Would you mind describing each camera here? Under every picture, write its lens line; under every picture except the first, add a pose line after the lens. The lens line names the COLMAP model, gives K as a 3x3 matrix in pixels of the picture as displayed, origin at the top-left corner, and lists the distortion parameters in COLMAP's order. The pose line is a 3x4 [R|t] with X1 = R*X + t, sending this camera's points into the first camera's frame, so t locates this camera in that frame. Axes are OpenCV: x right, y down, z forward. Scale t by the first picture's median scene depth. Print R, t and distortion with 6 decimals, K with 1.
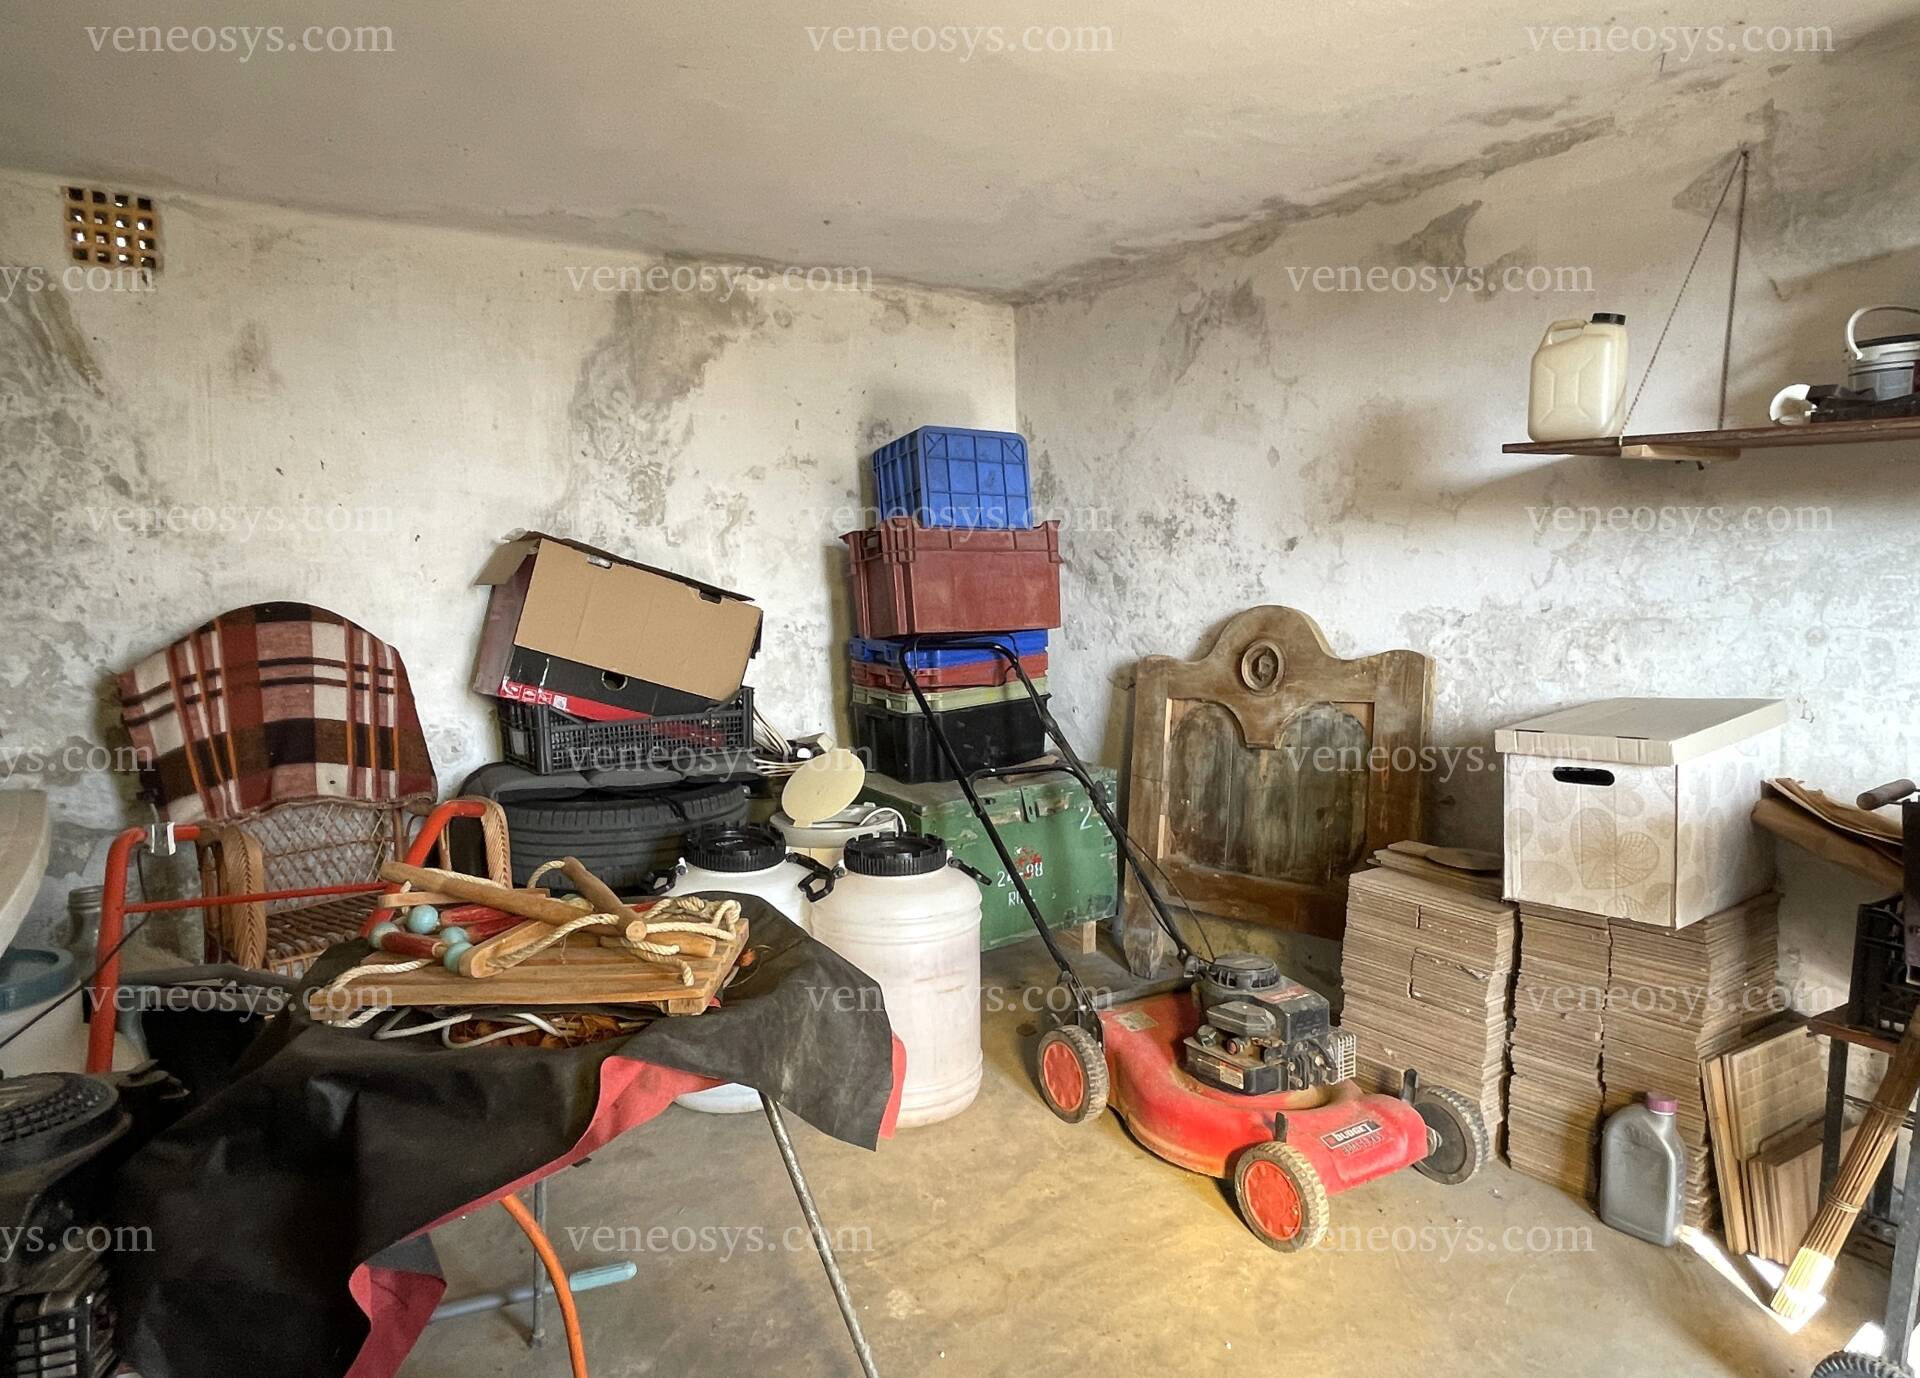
lens RADIAL K [[1163.9, 0, 961.0], [0, 1163.9, 686.2], [0, 0, 1]] dist [-0.000537, -0.003495]
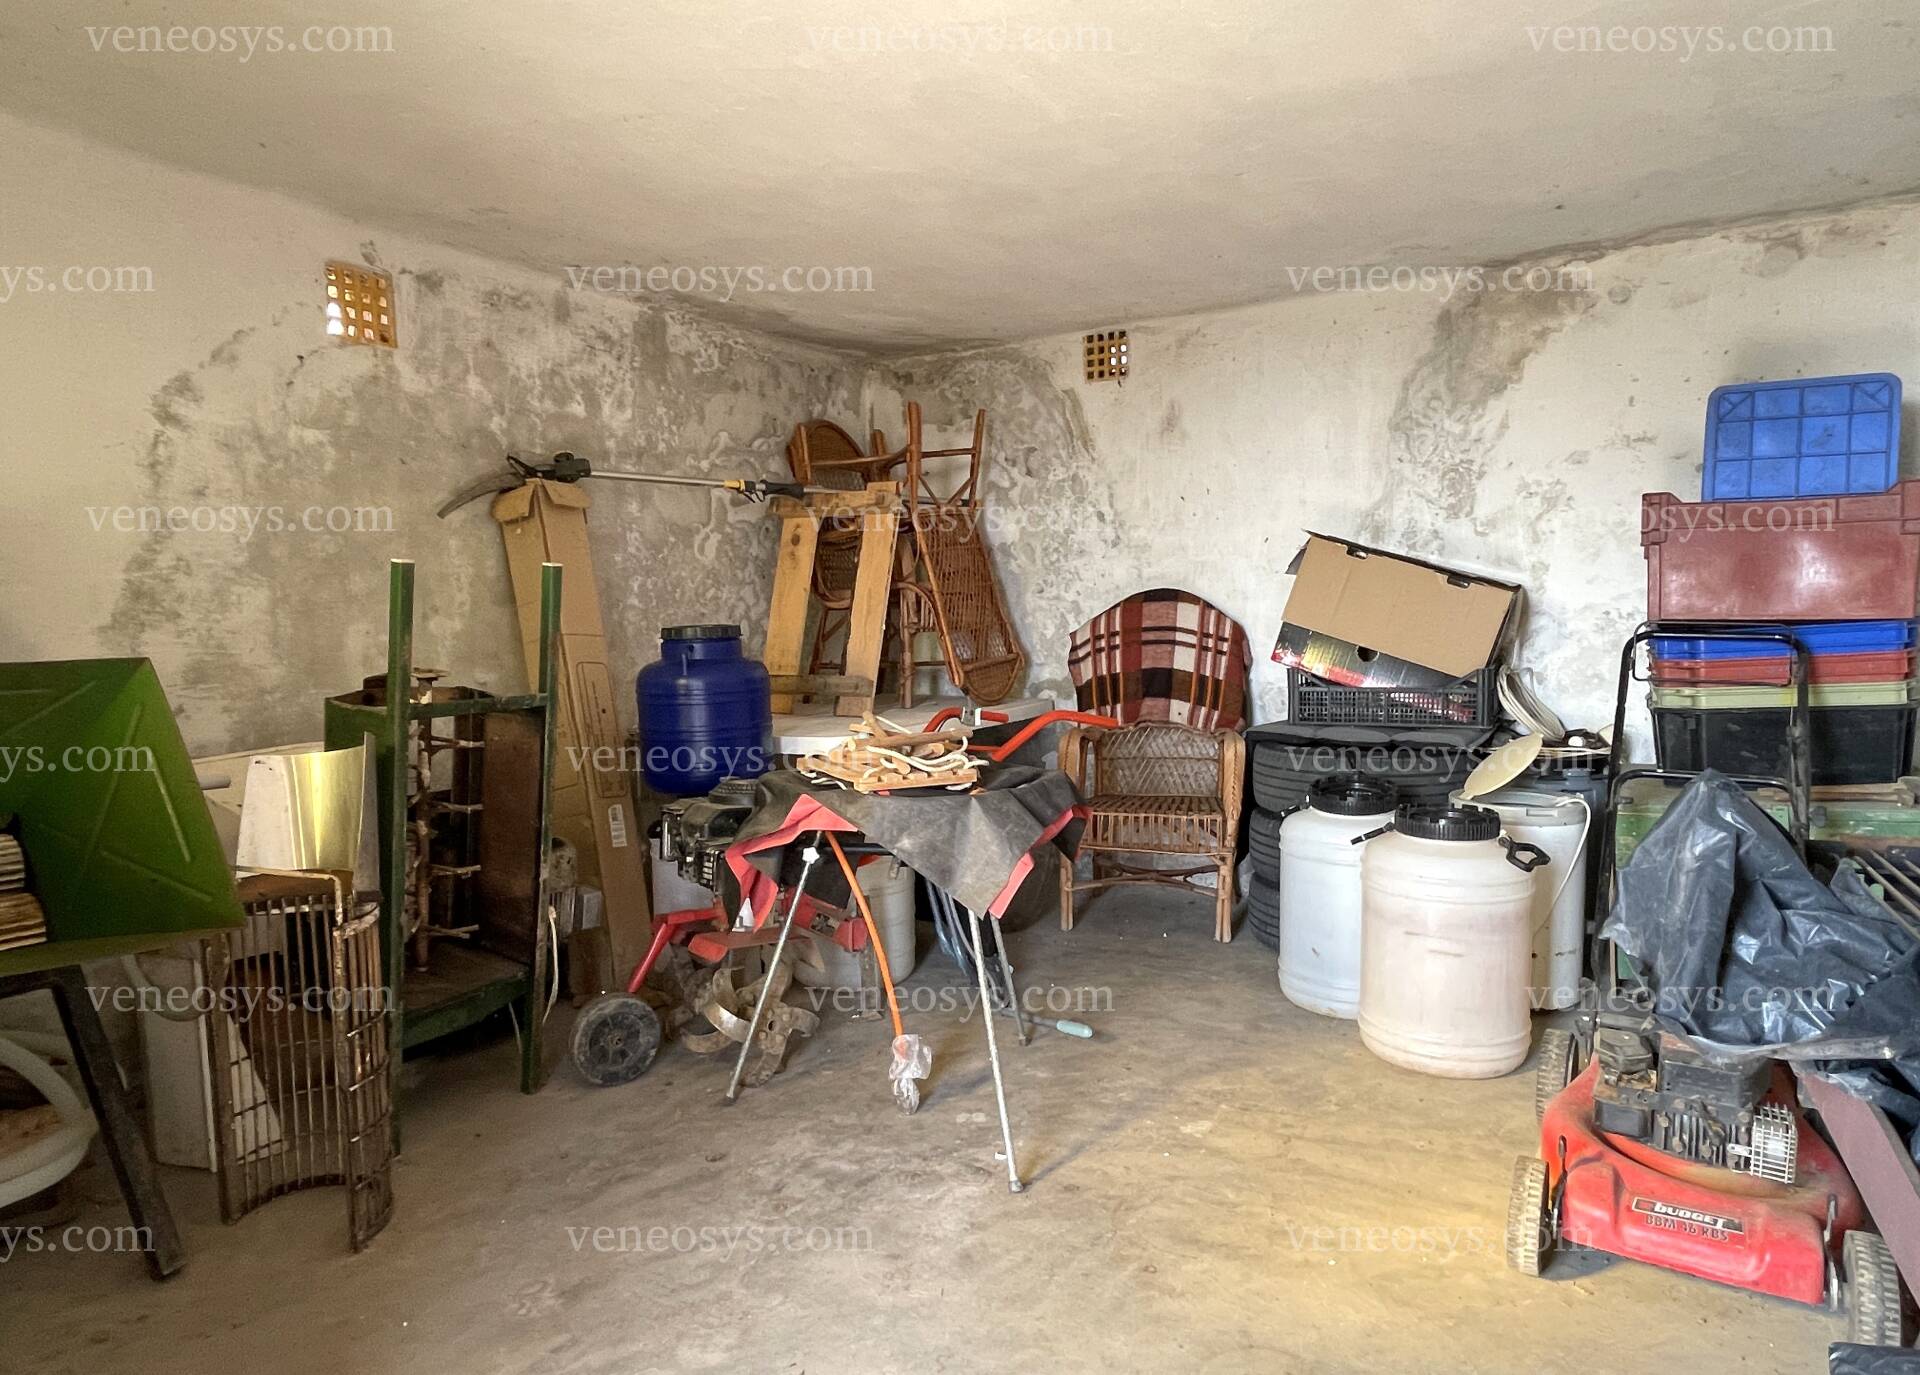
lens RADIAL K [[1163.9, 0, 962.4], [0, 1163.9, 689.6], [0, 0, 1]] dist [-0.000537, -0.003495]
pose [[0.448685, 0.071567, -0.890820, 0.601658], [-0.065623, 0.996736, 0.047024, 0.002868], [0.891278, 0.037359, 0.451917, 0.107719]]
